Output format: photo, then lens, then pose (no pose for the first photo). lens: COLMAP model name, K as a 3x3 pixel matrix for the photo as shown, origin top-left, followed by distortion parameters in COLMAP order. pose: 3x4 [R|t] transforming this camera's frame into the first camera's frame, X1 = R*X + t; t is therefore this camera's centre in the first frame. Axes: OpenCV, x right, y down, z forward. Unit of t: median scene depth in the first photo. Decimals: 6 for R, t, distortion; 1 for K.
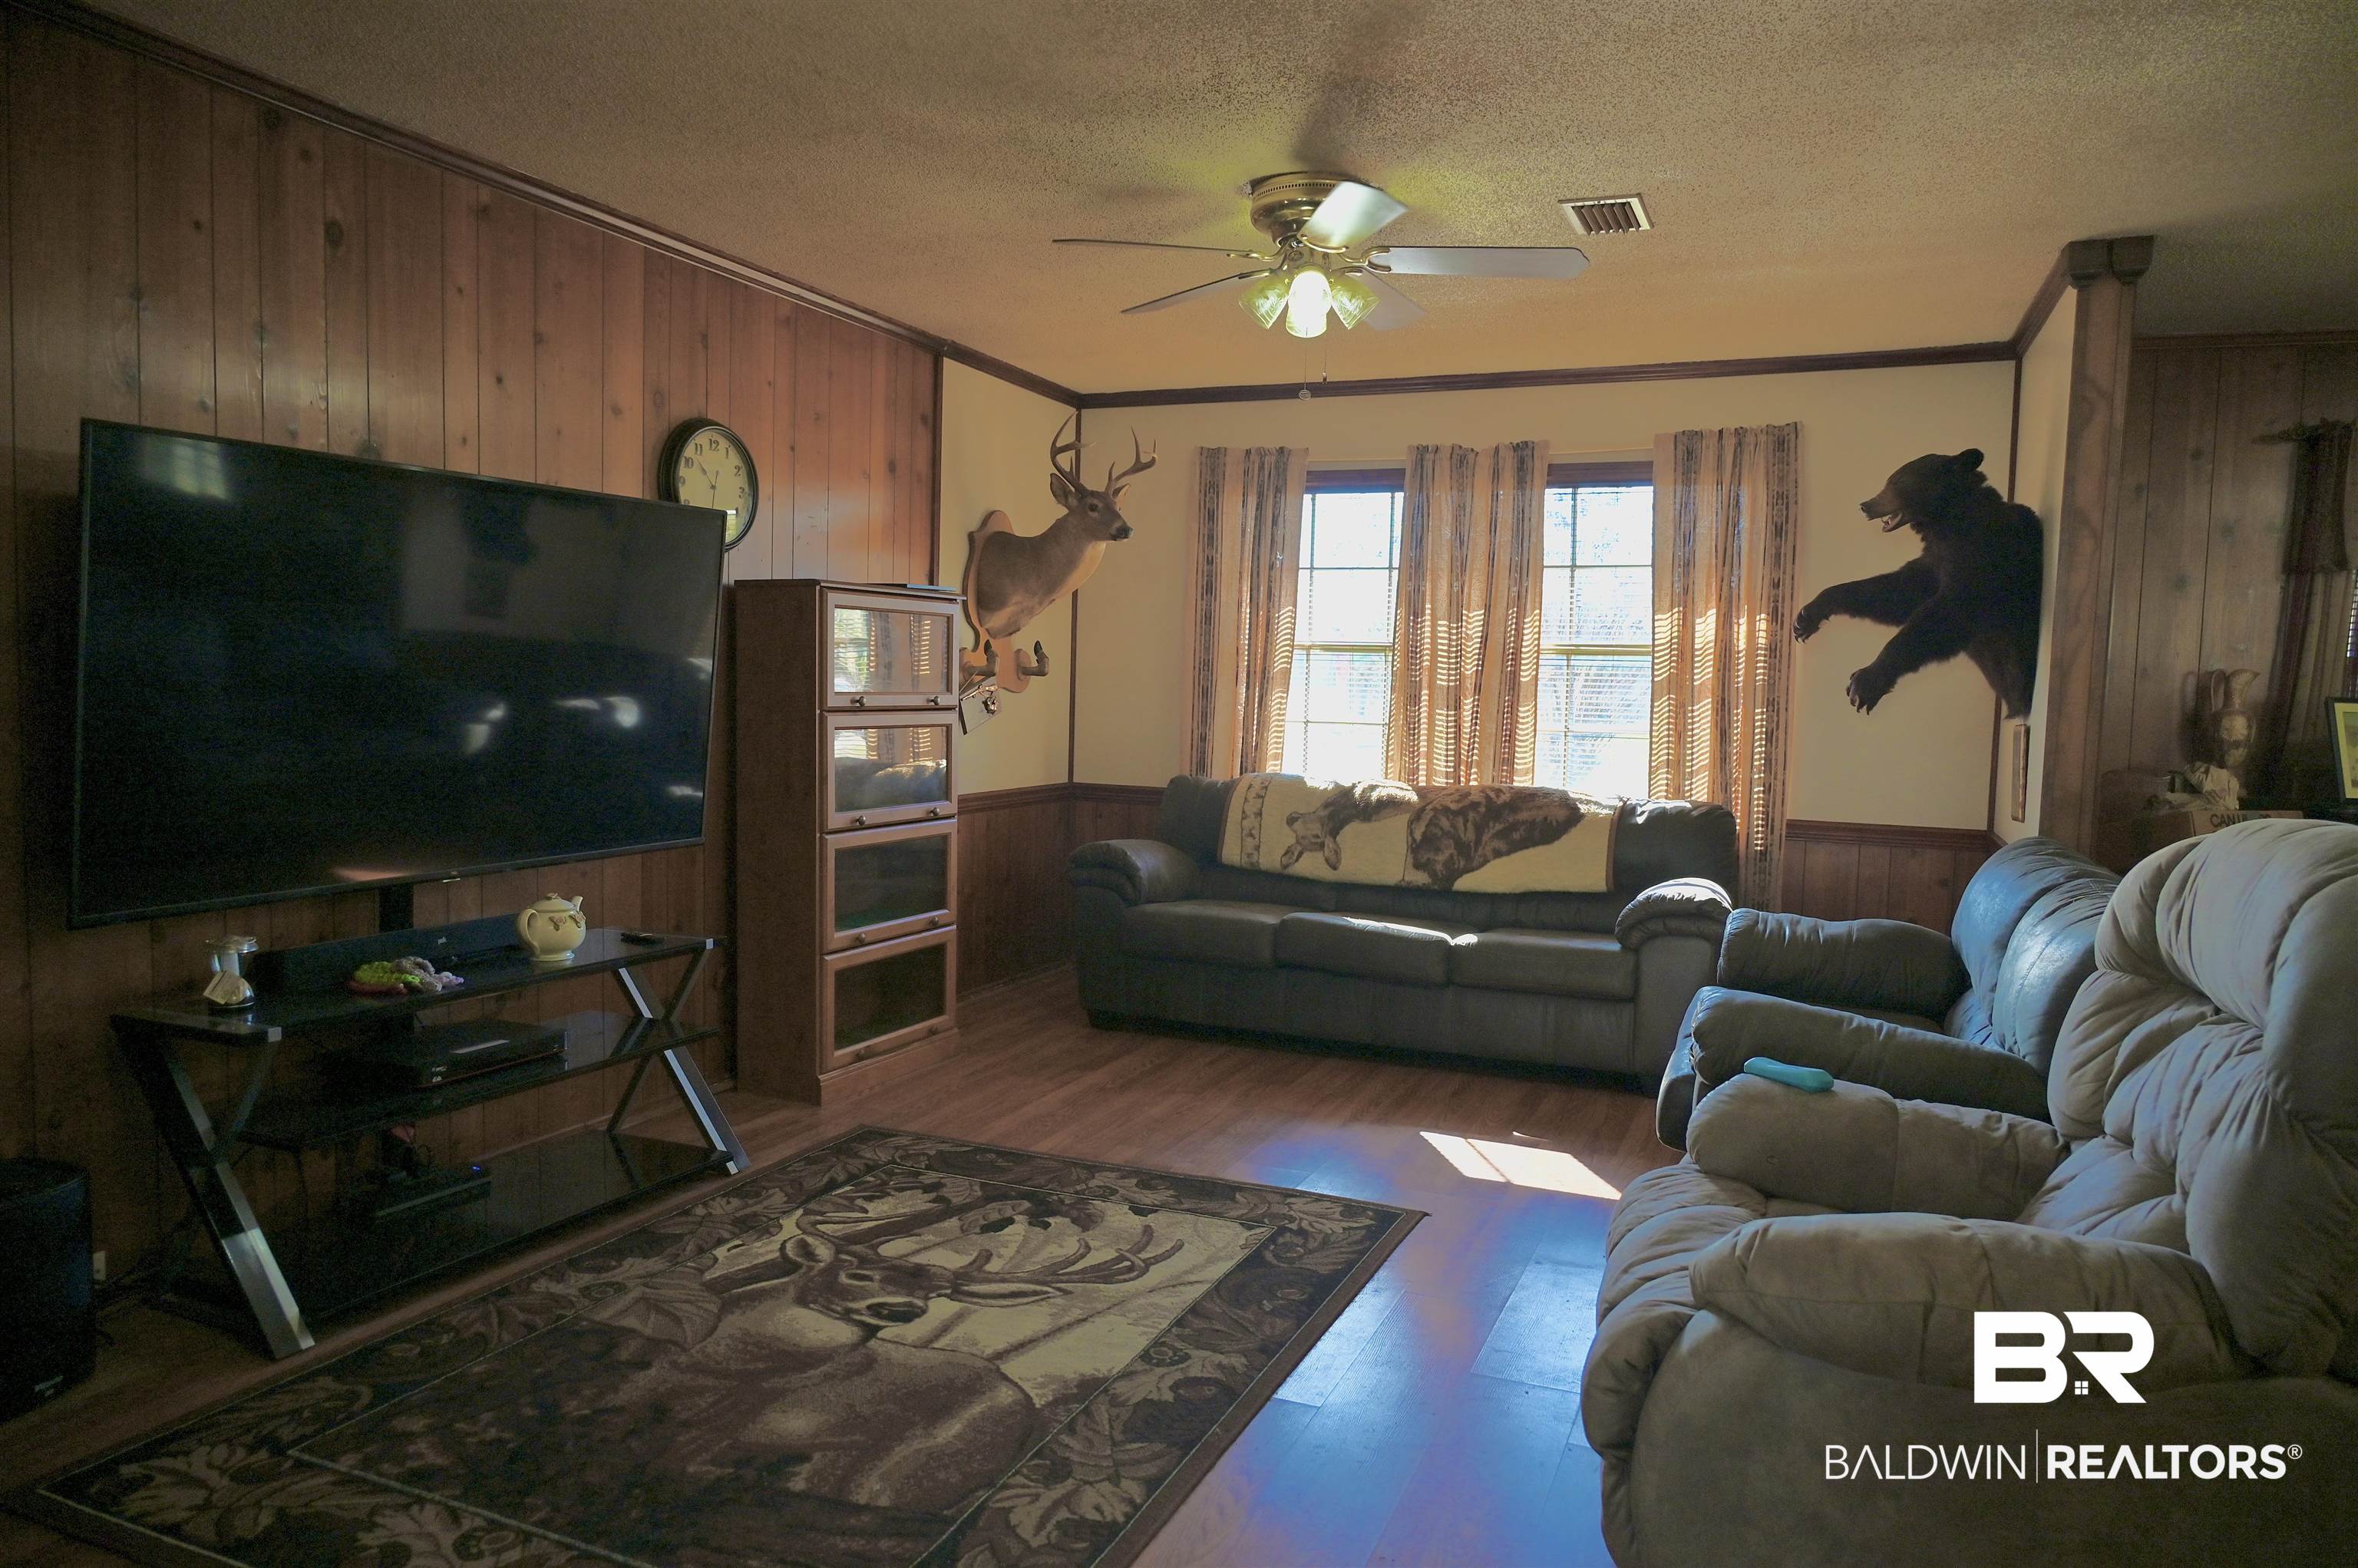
lens RADIAL K [[1544.4, 0, 1223.4], [0, 1544.4, 772.4], [0, 0, 1]] dist [0.000974, -0.004262]
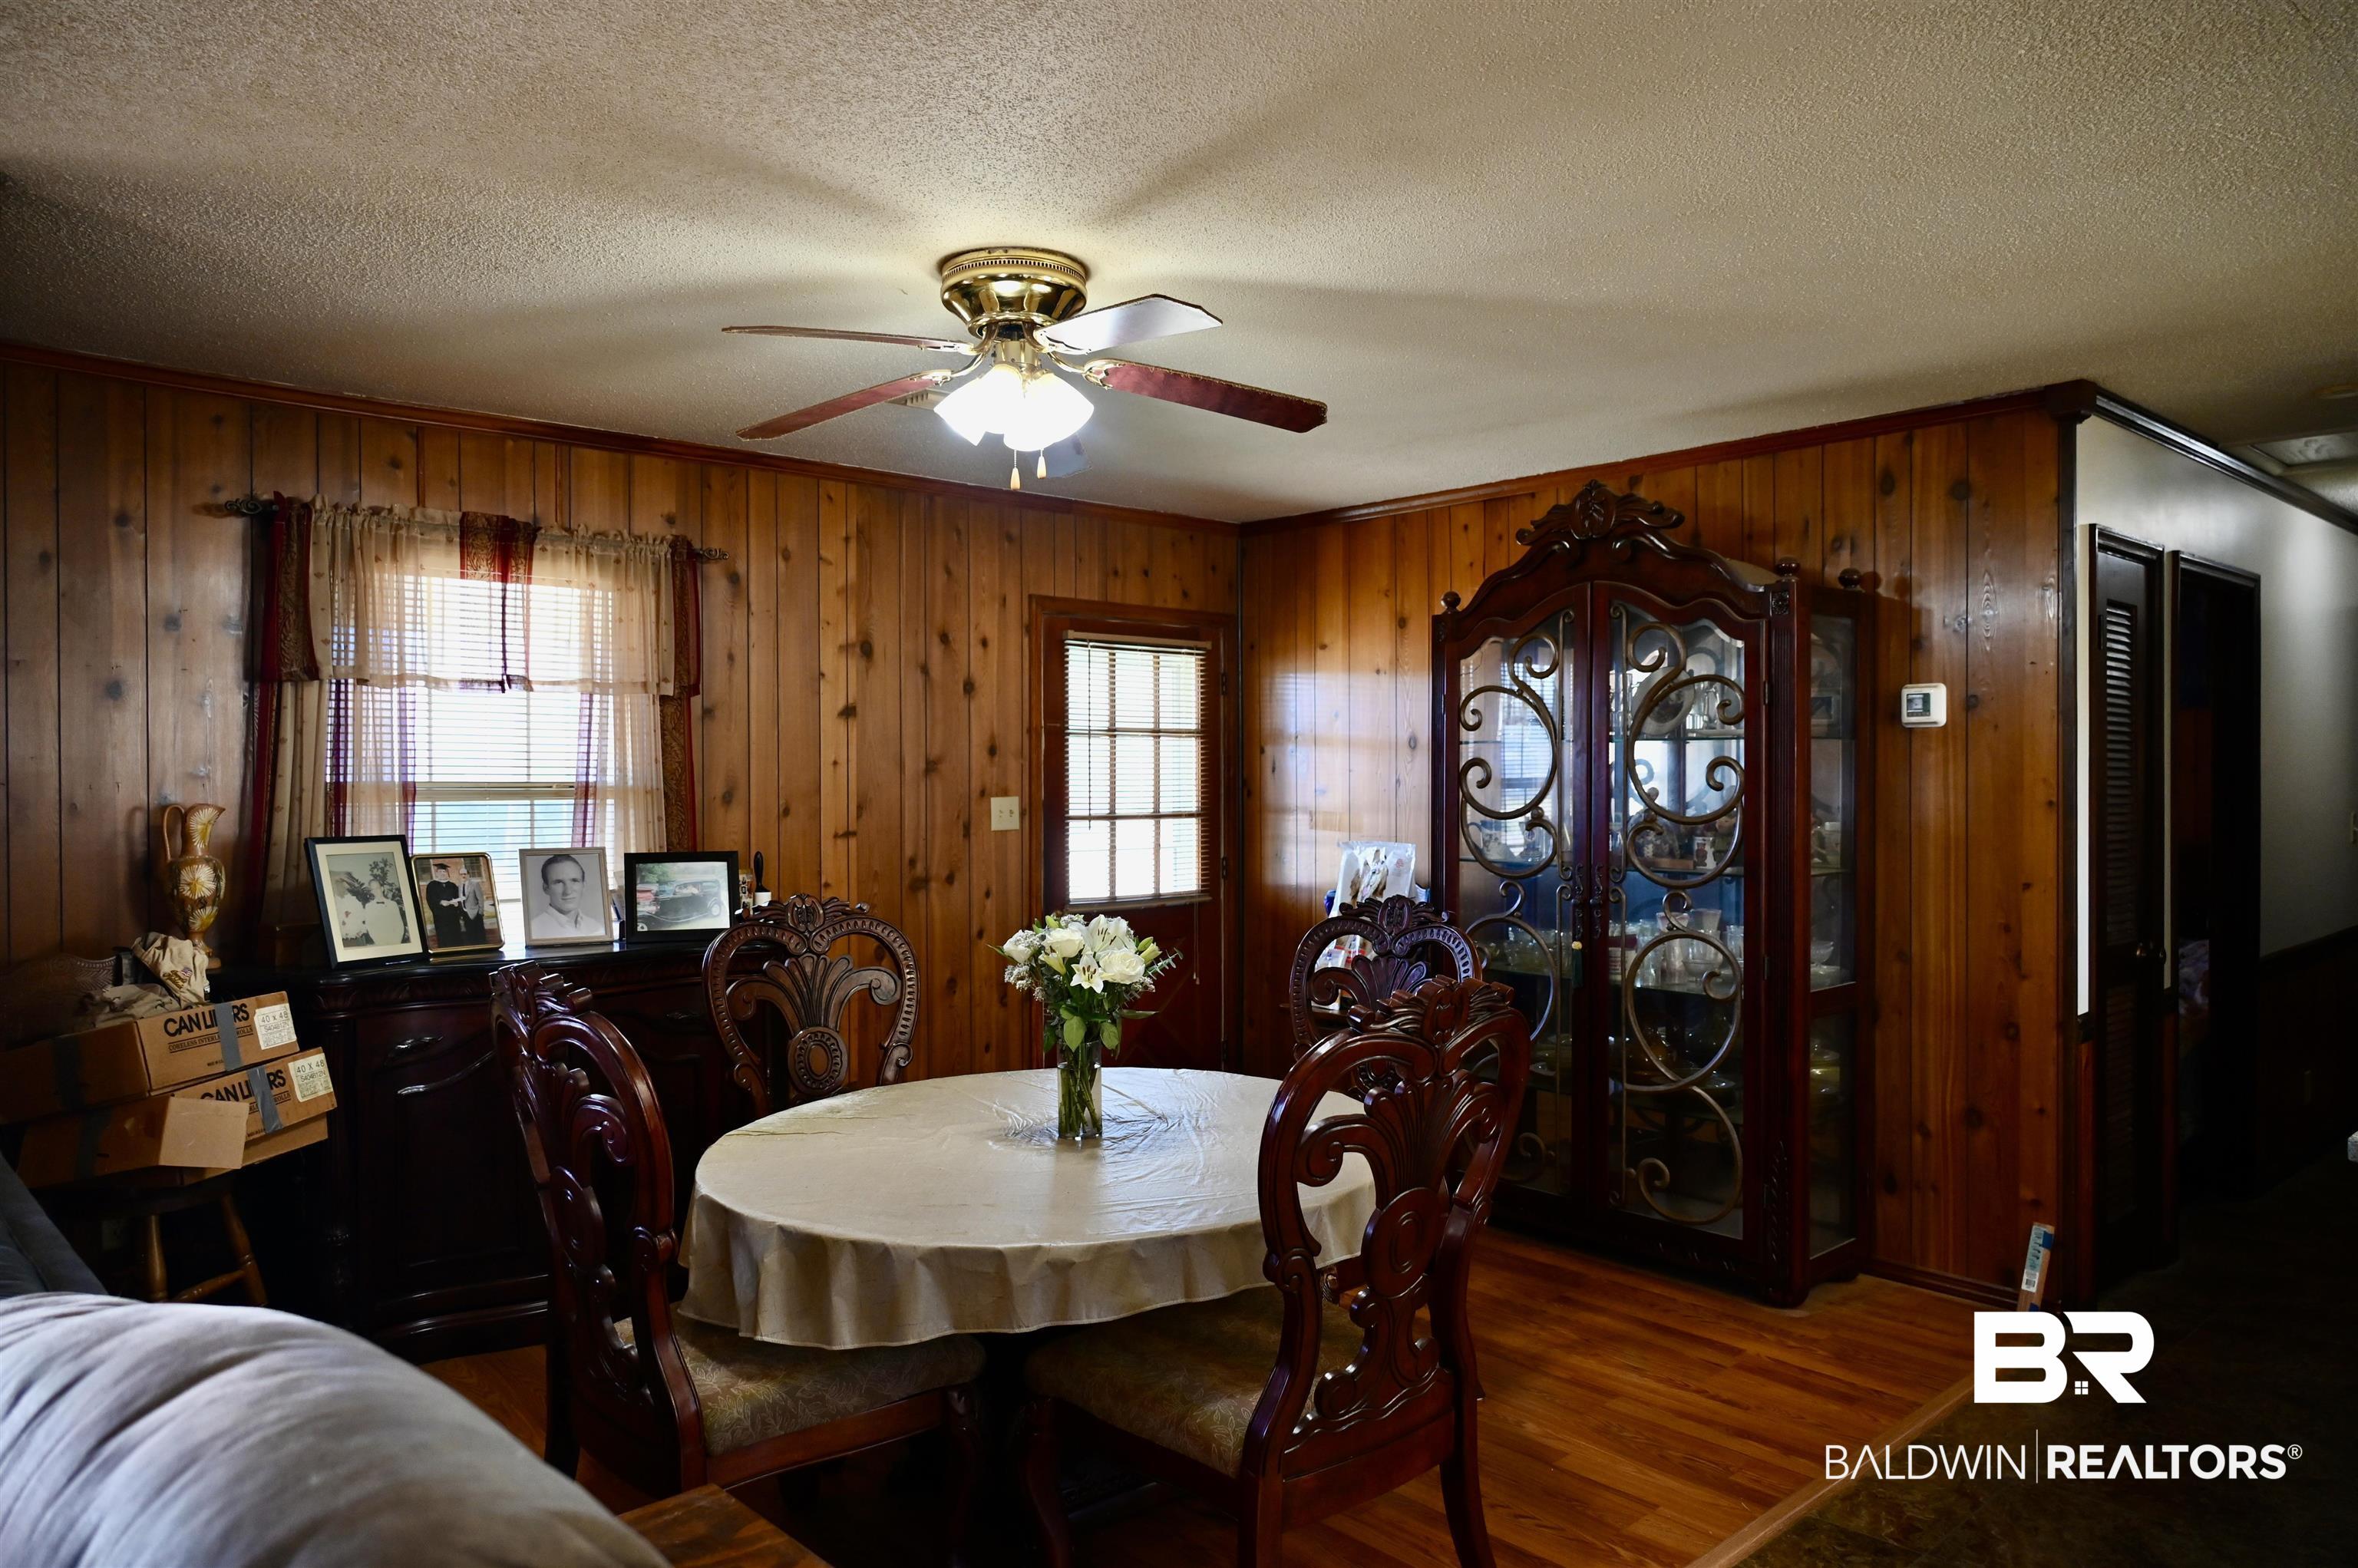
lens RADIAL K [[1544.4, 0, 1172.6], [0, 1544.4, 786.0], [0, 0, 1]] dist [0.000974, -0.004262]
pose [[0.428614, -0.040452, 0.902581, 0.170054], [0.071124, 0.997408, 0.010927, -0.049166], [-0.900684, 0.059512, 0.430381, 0.228533]]
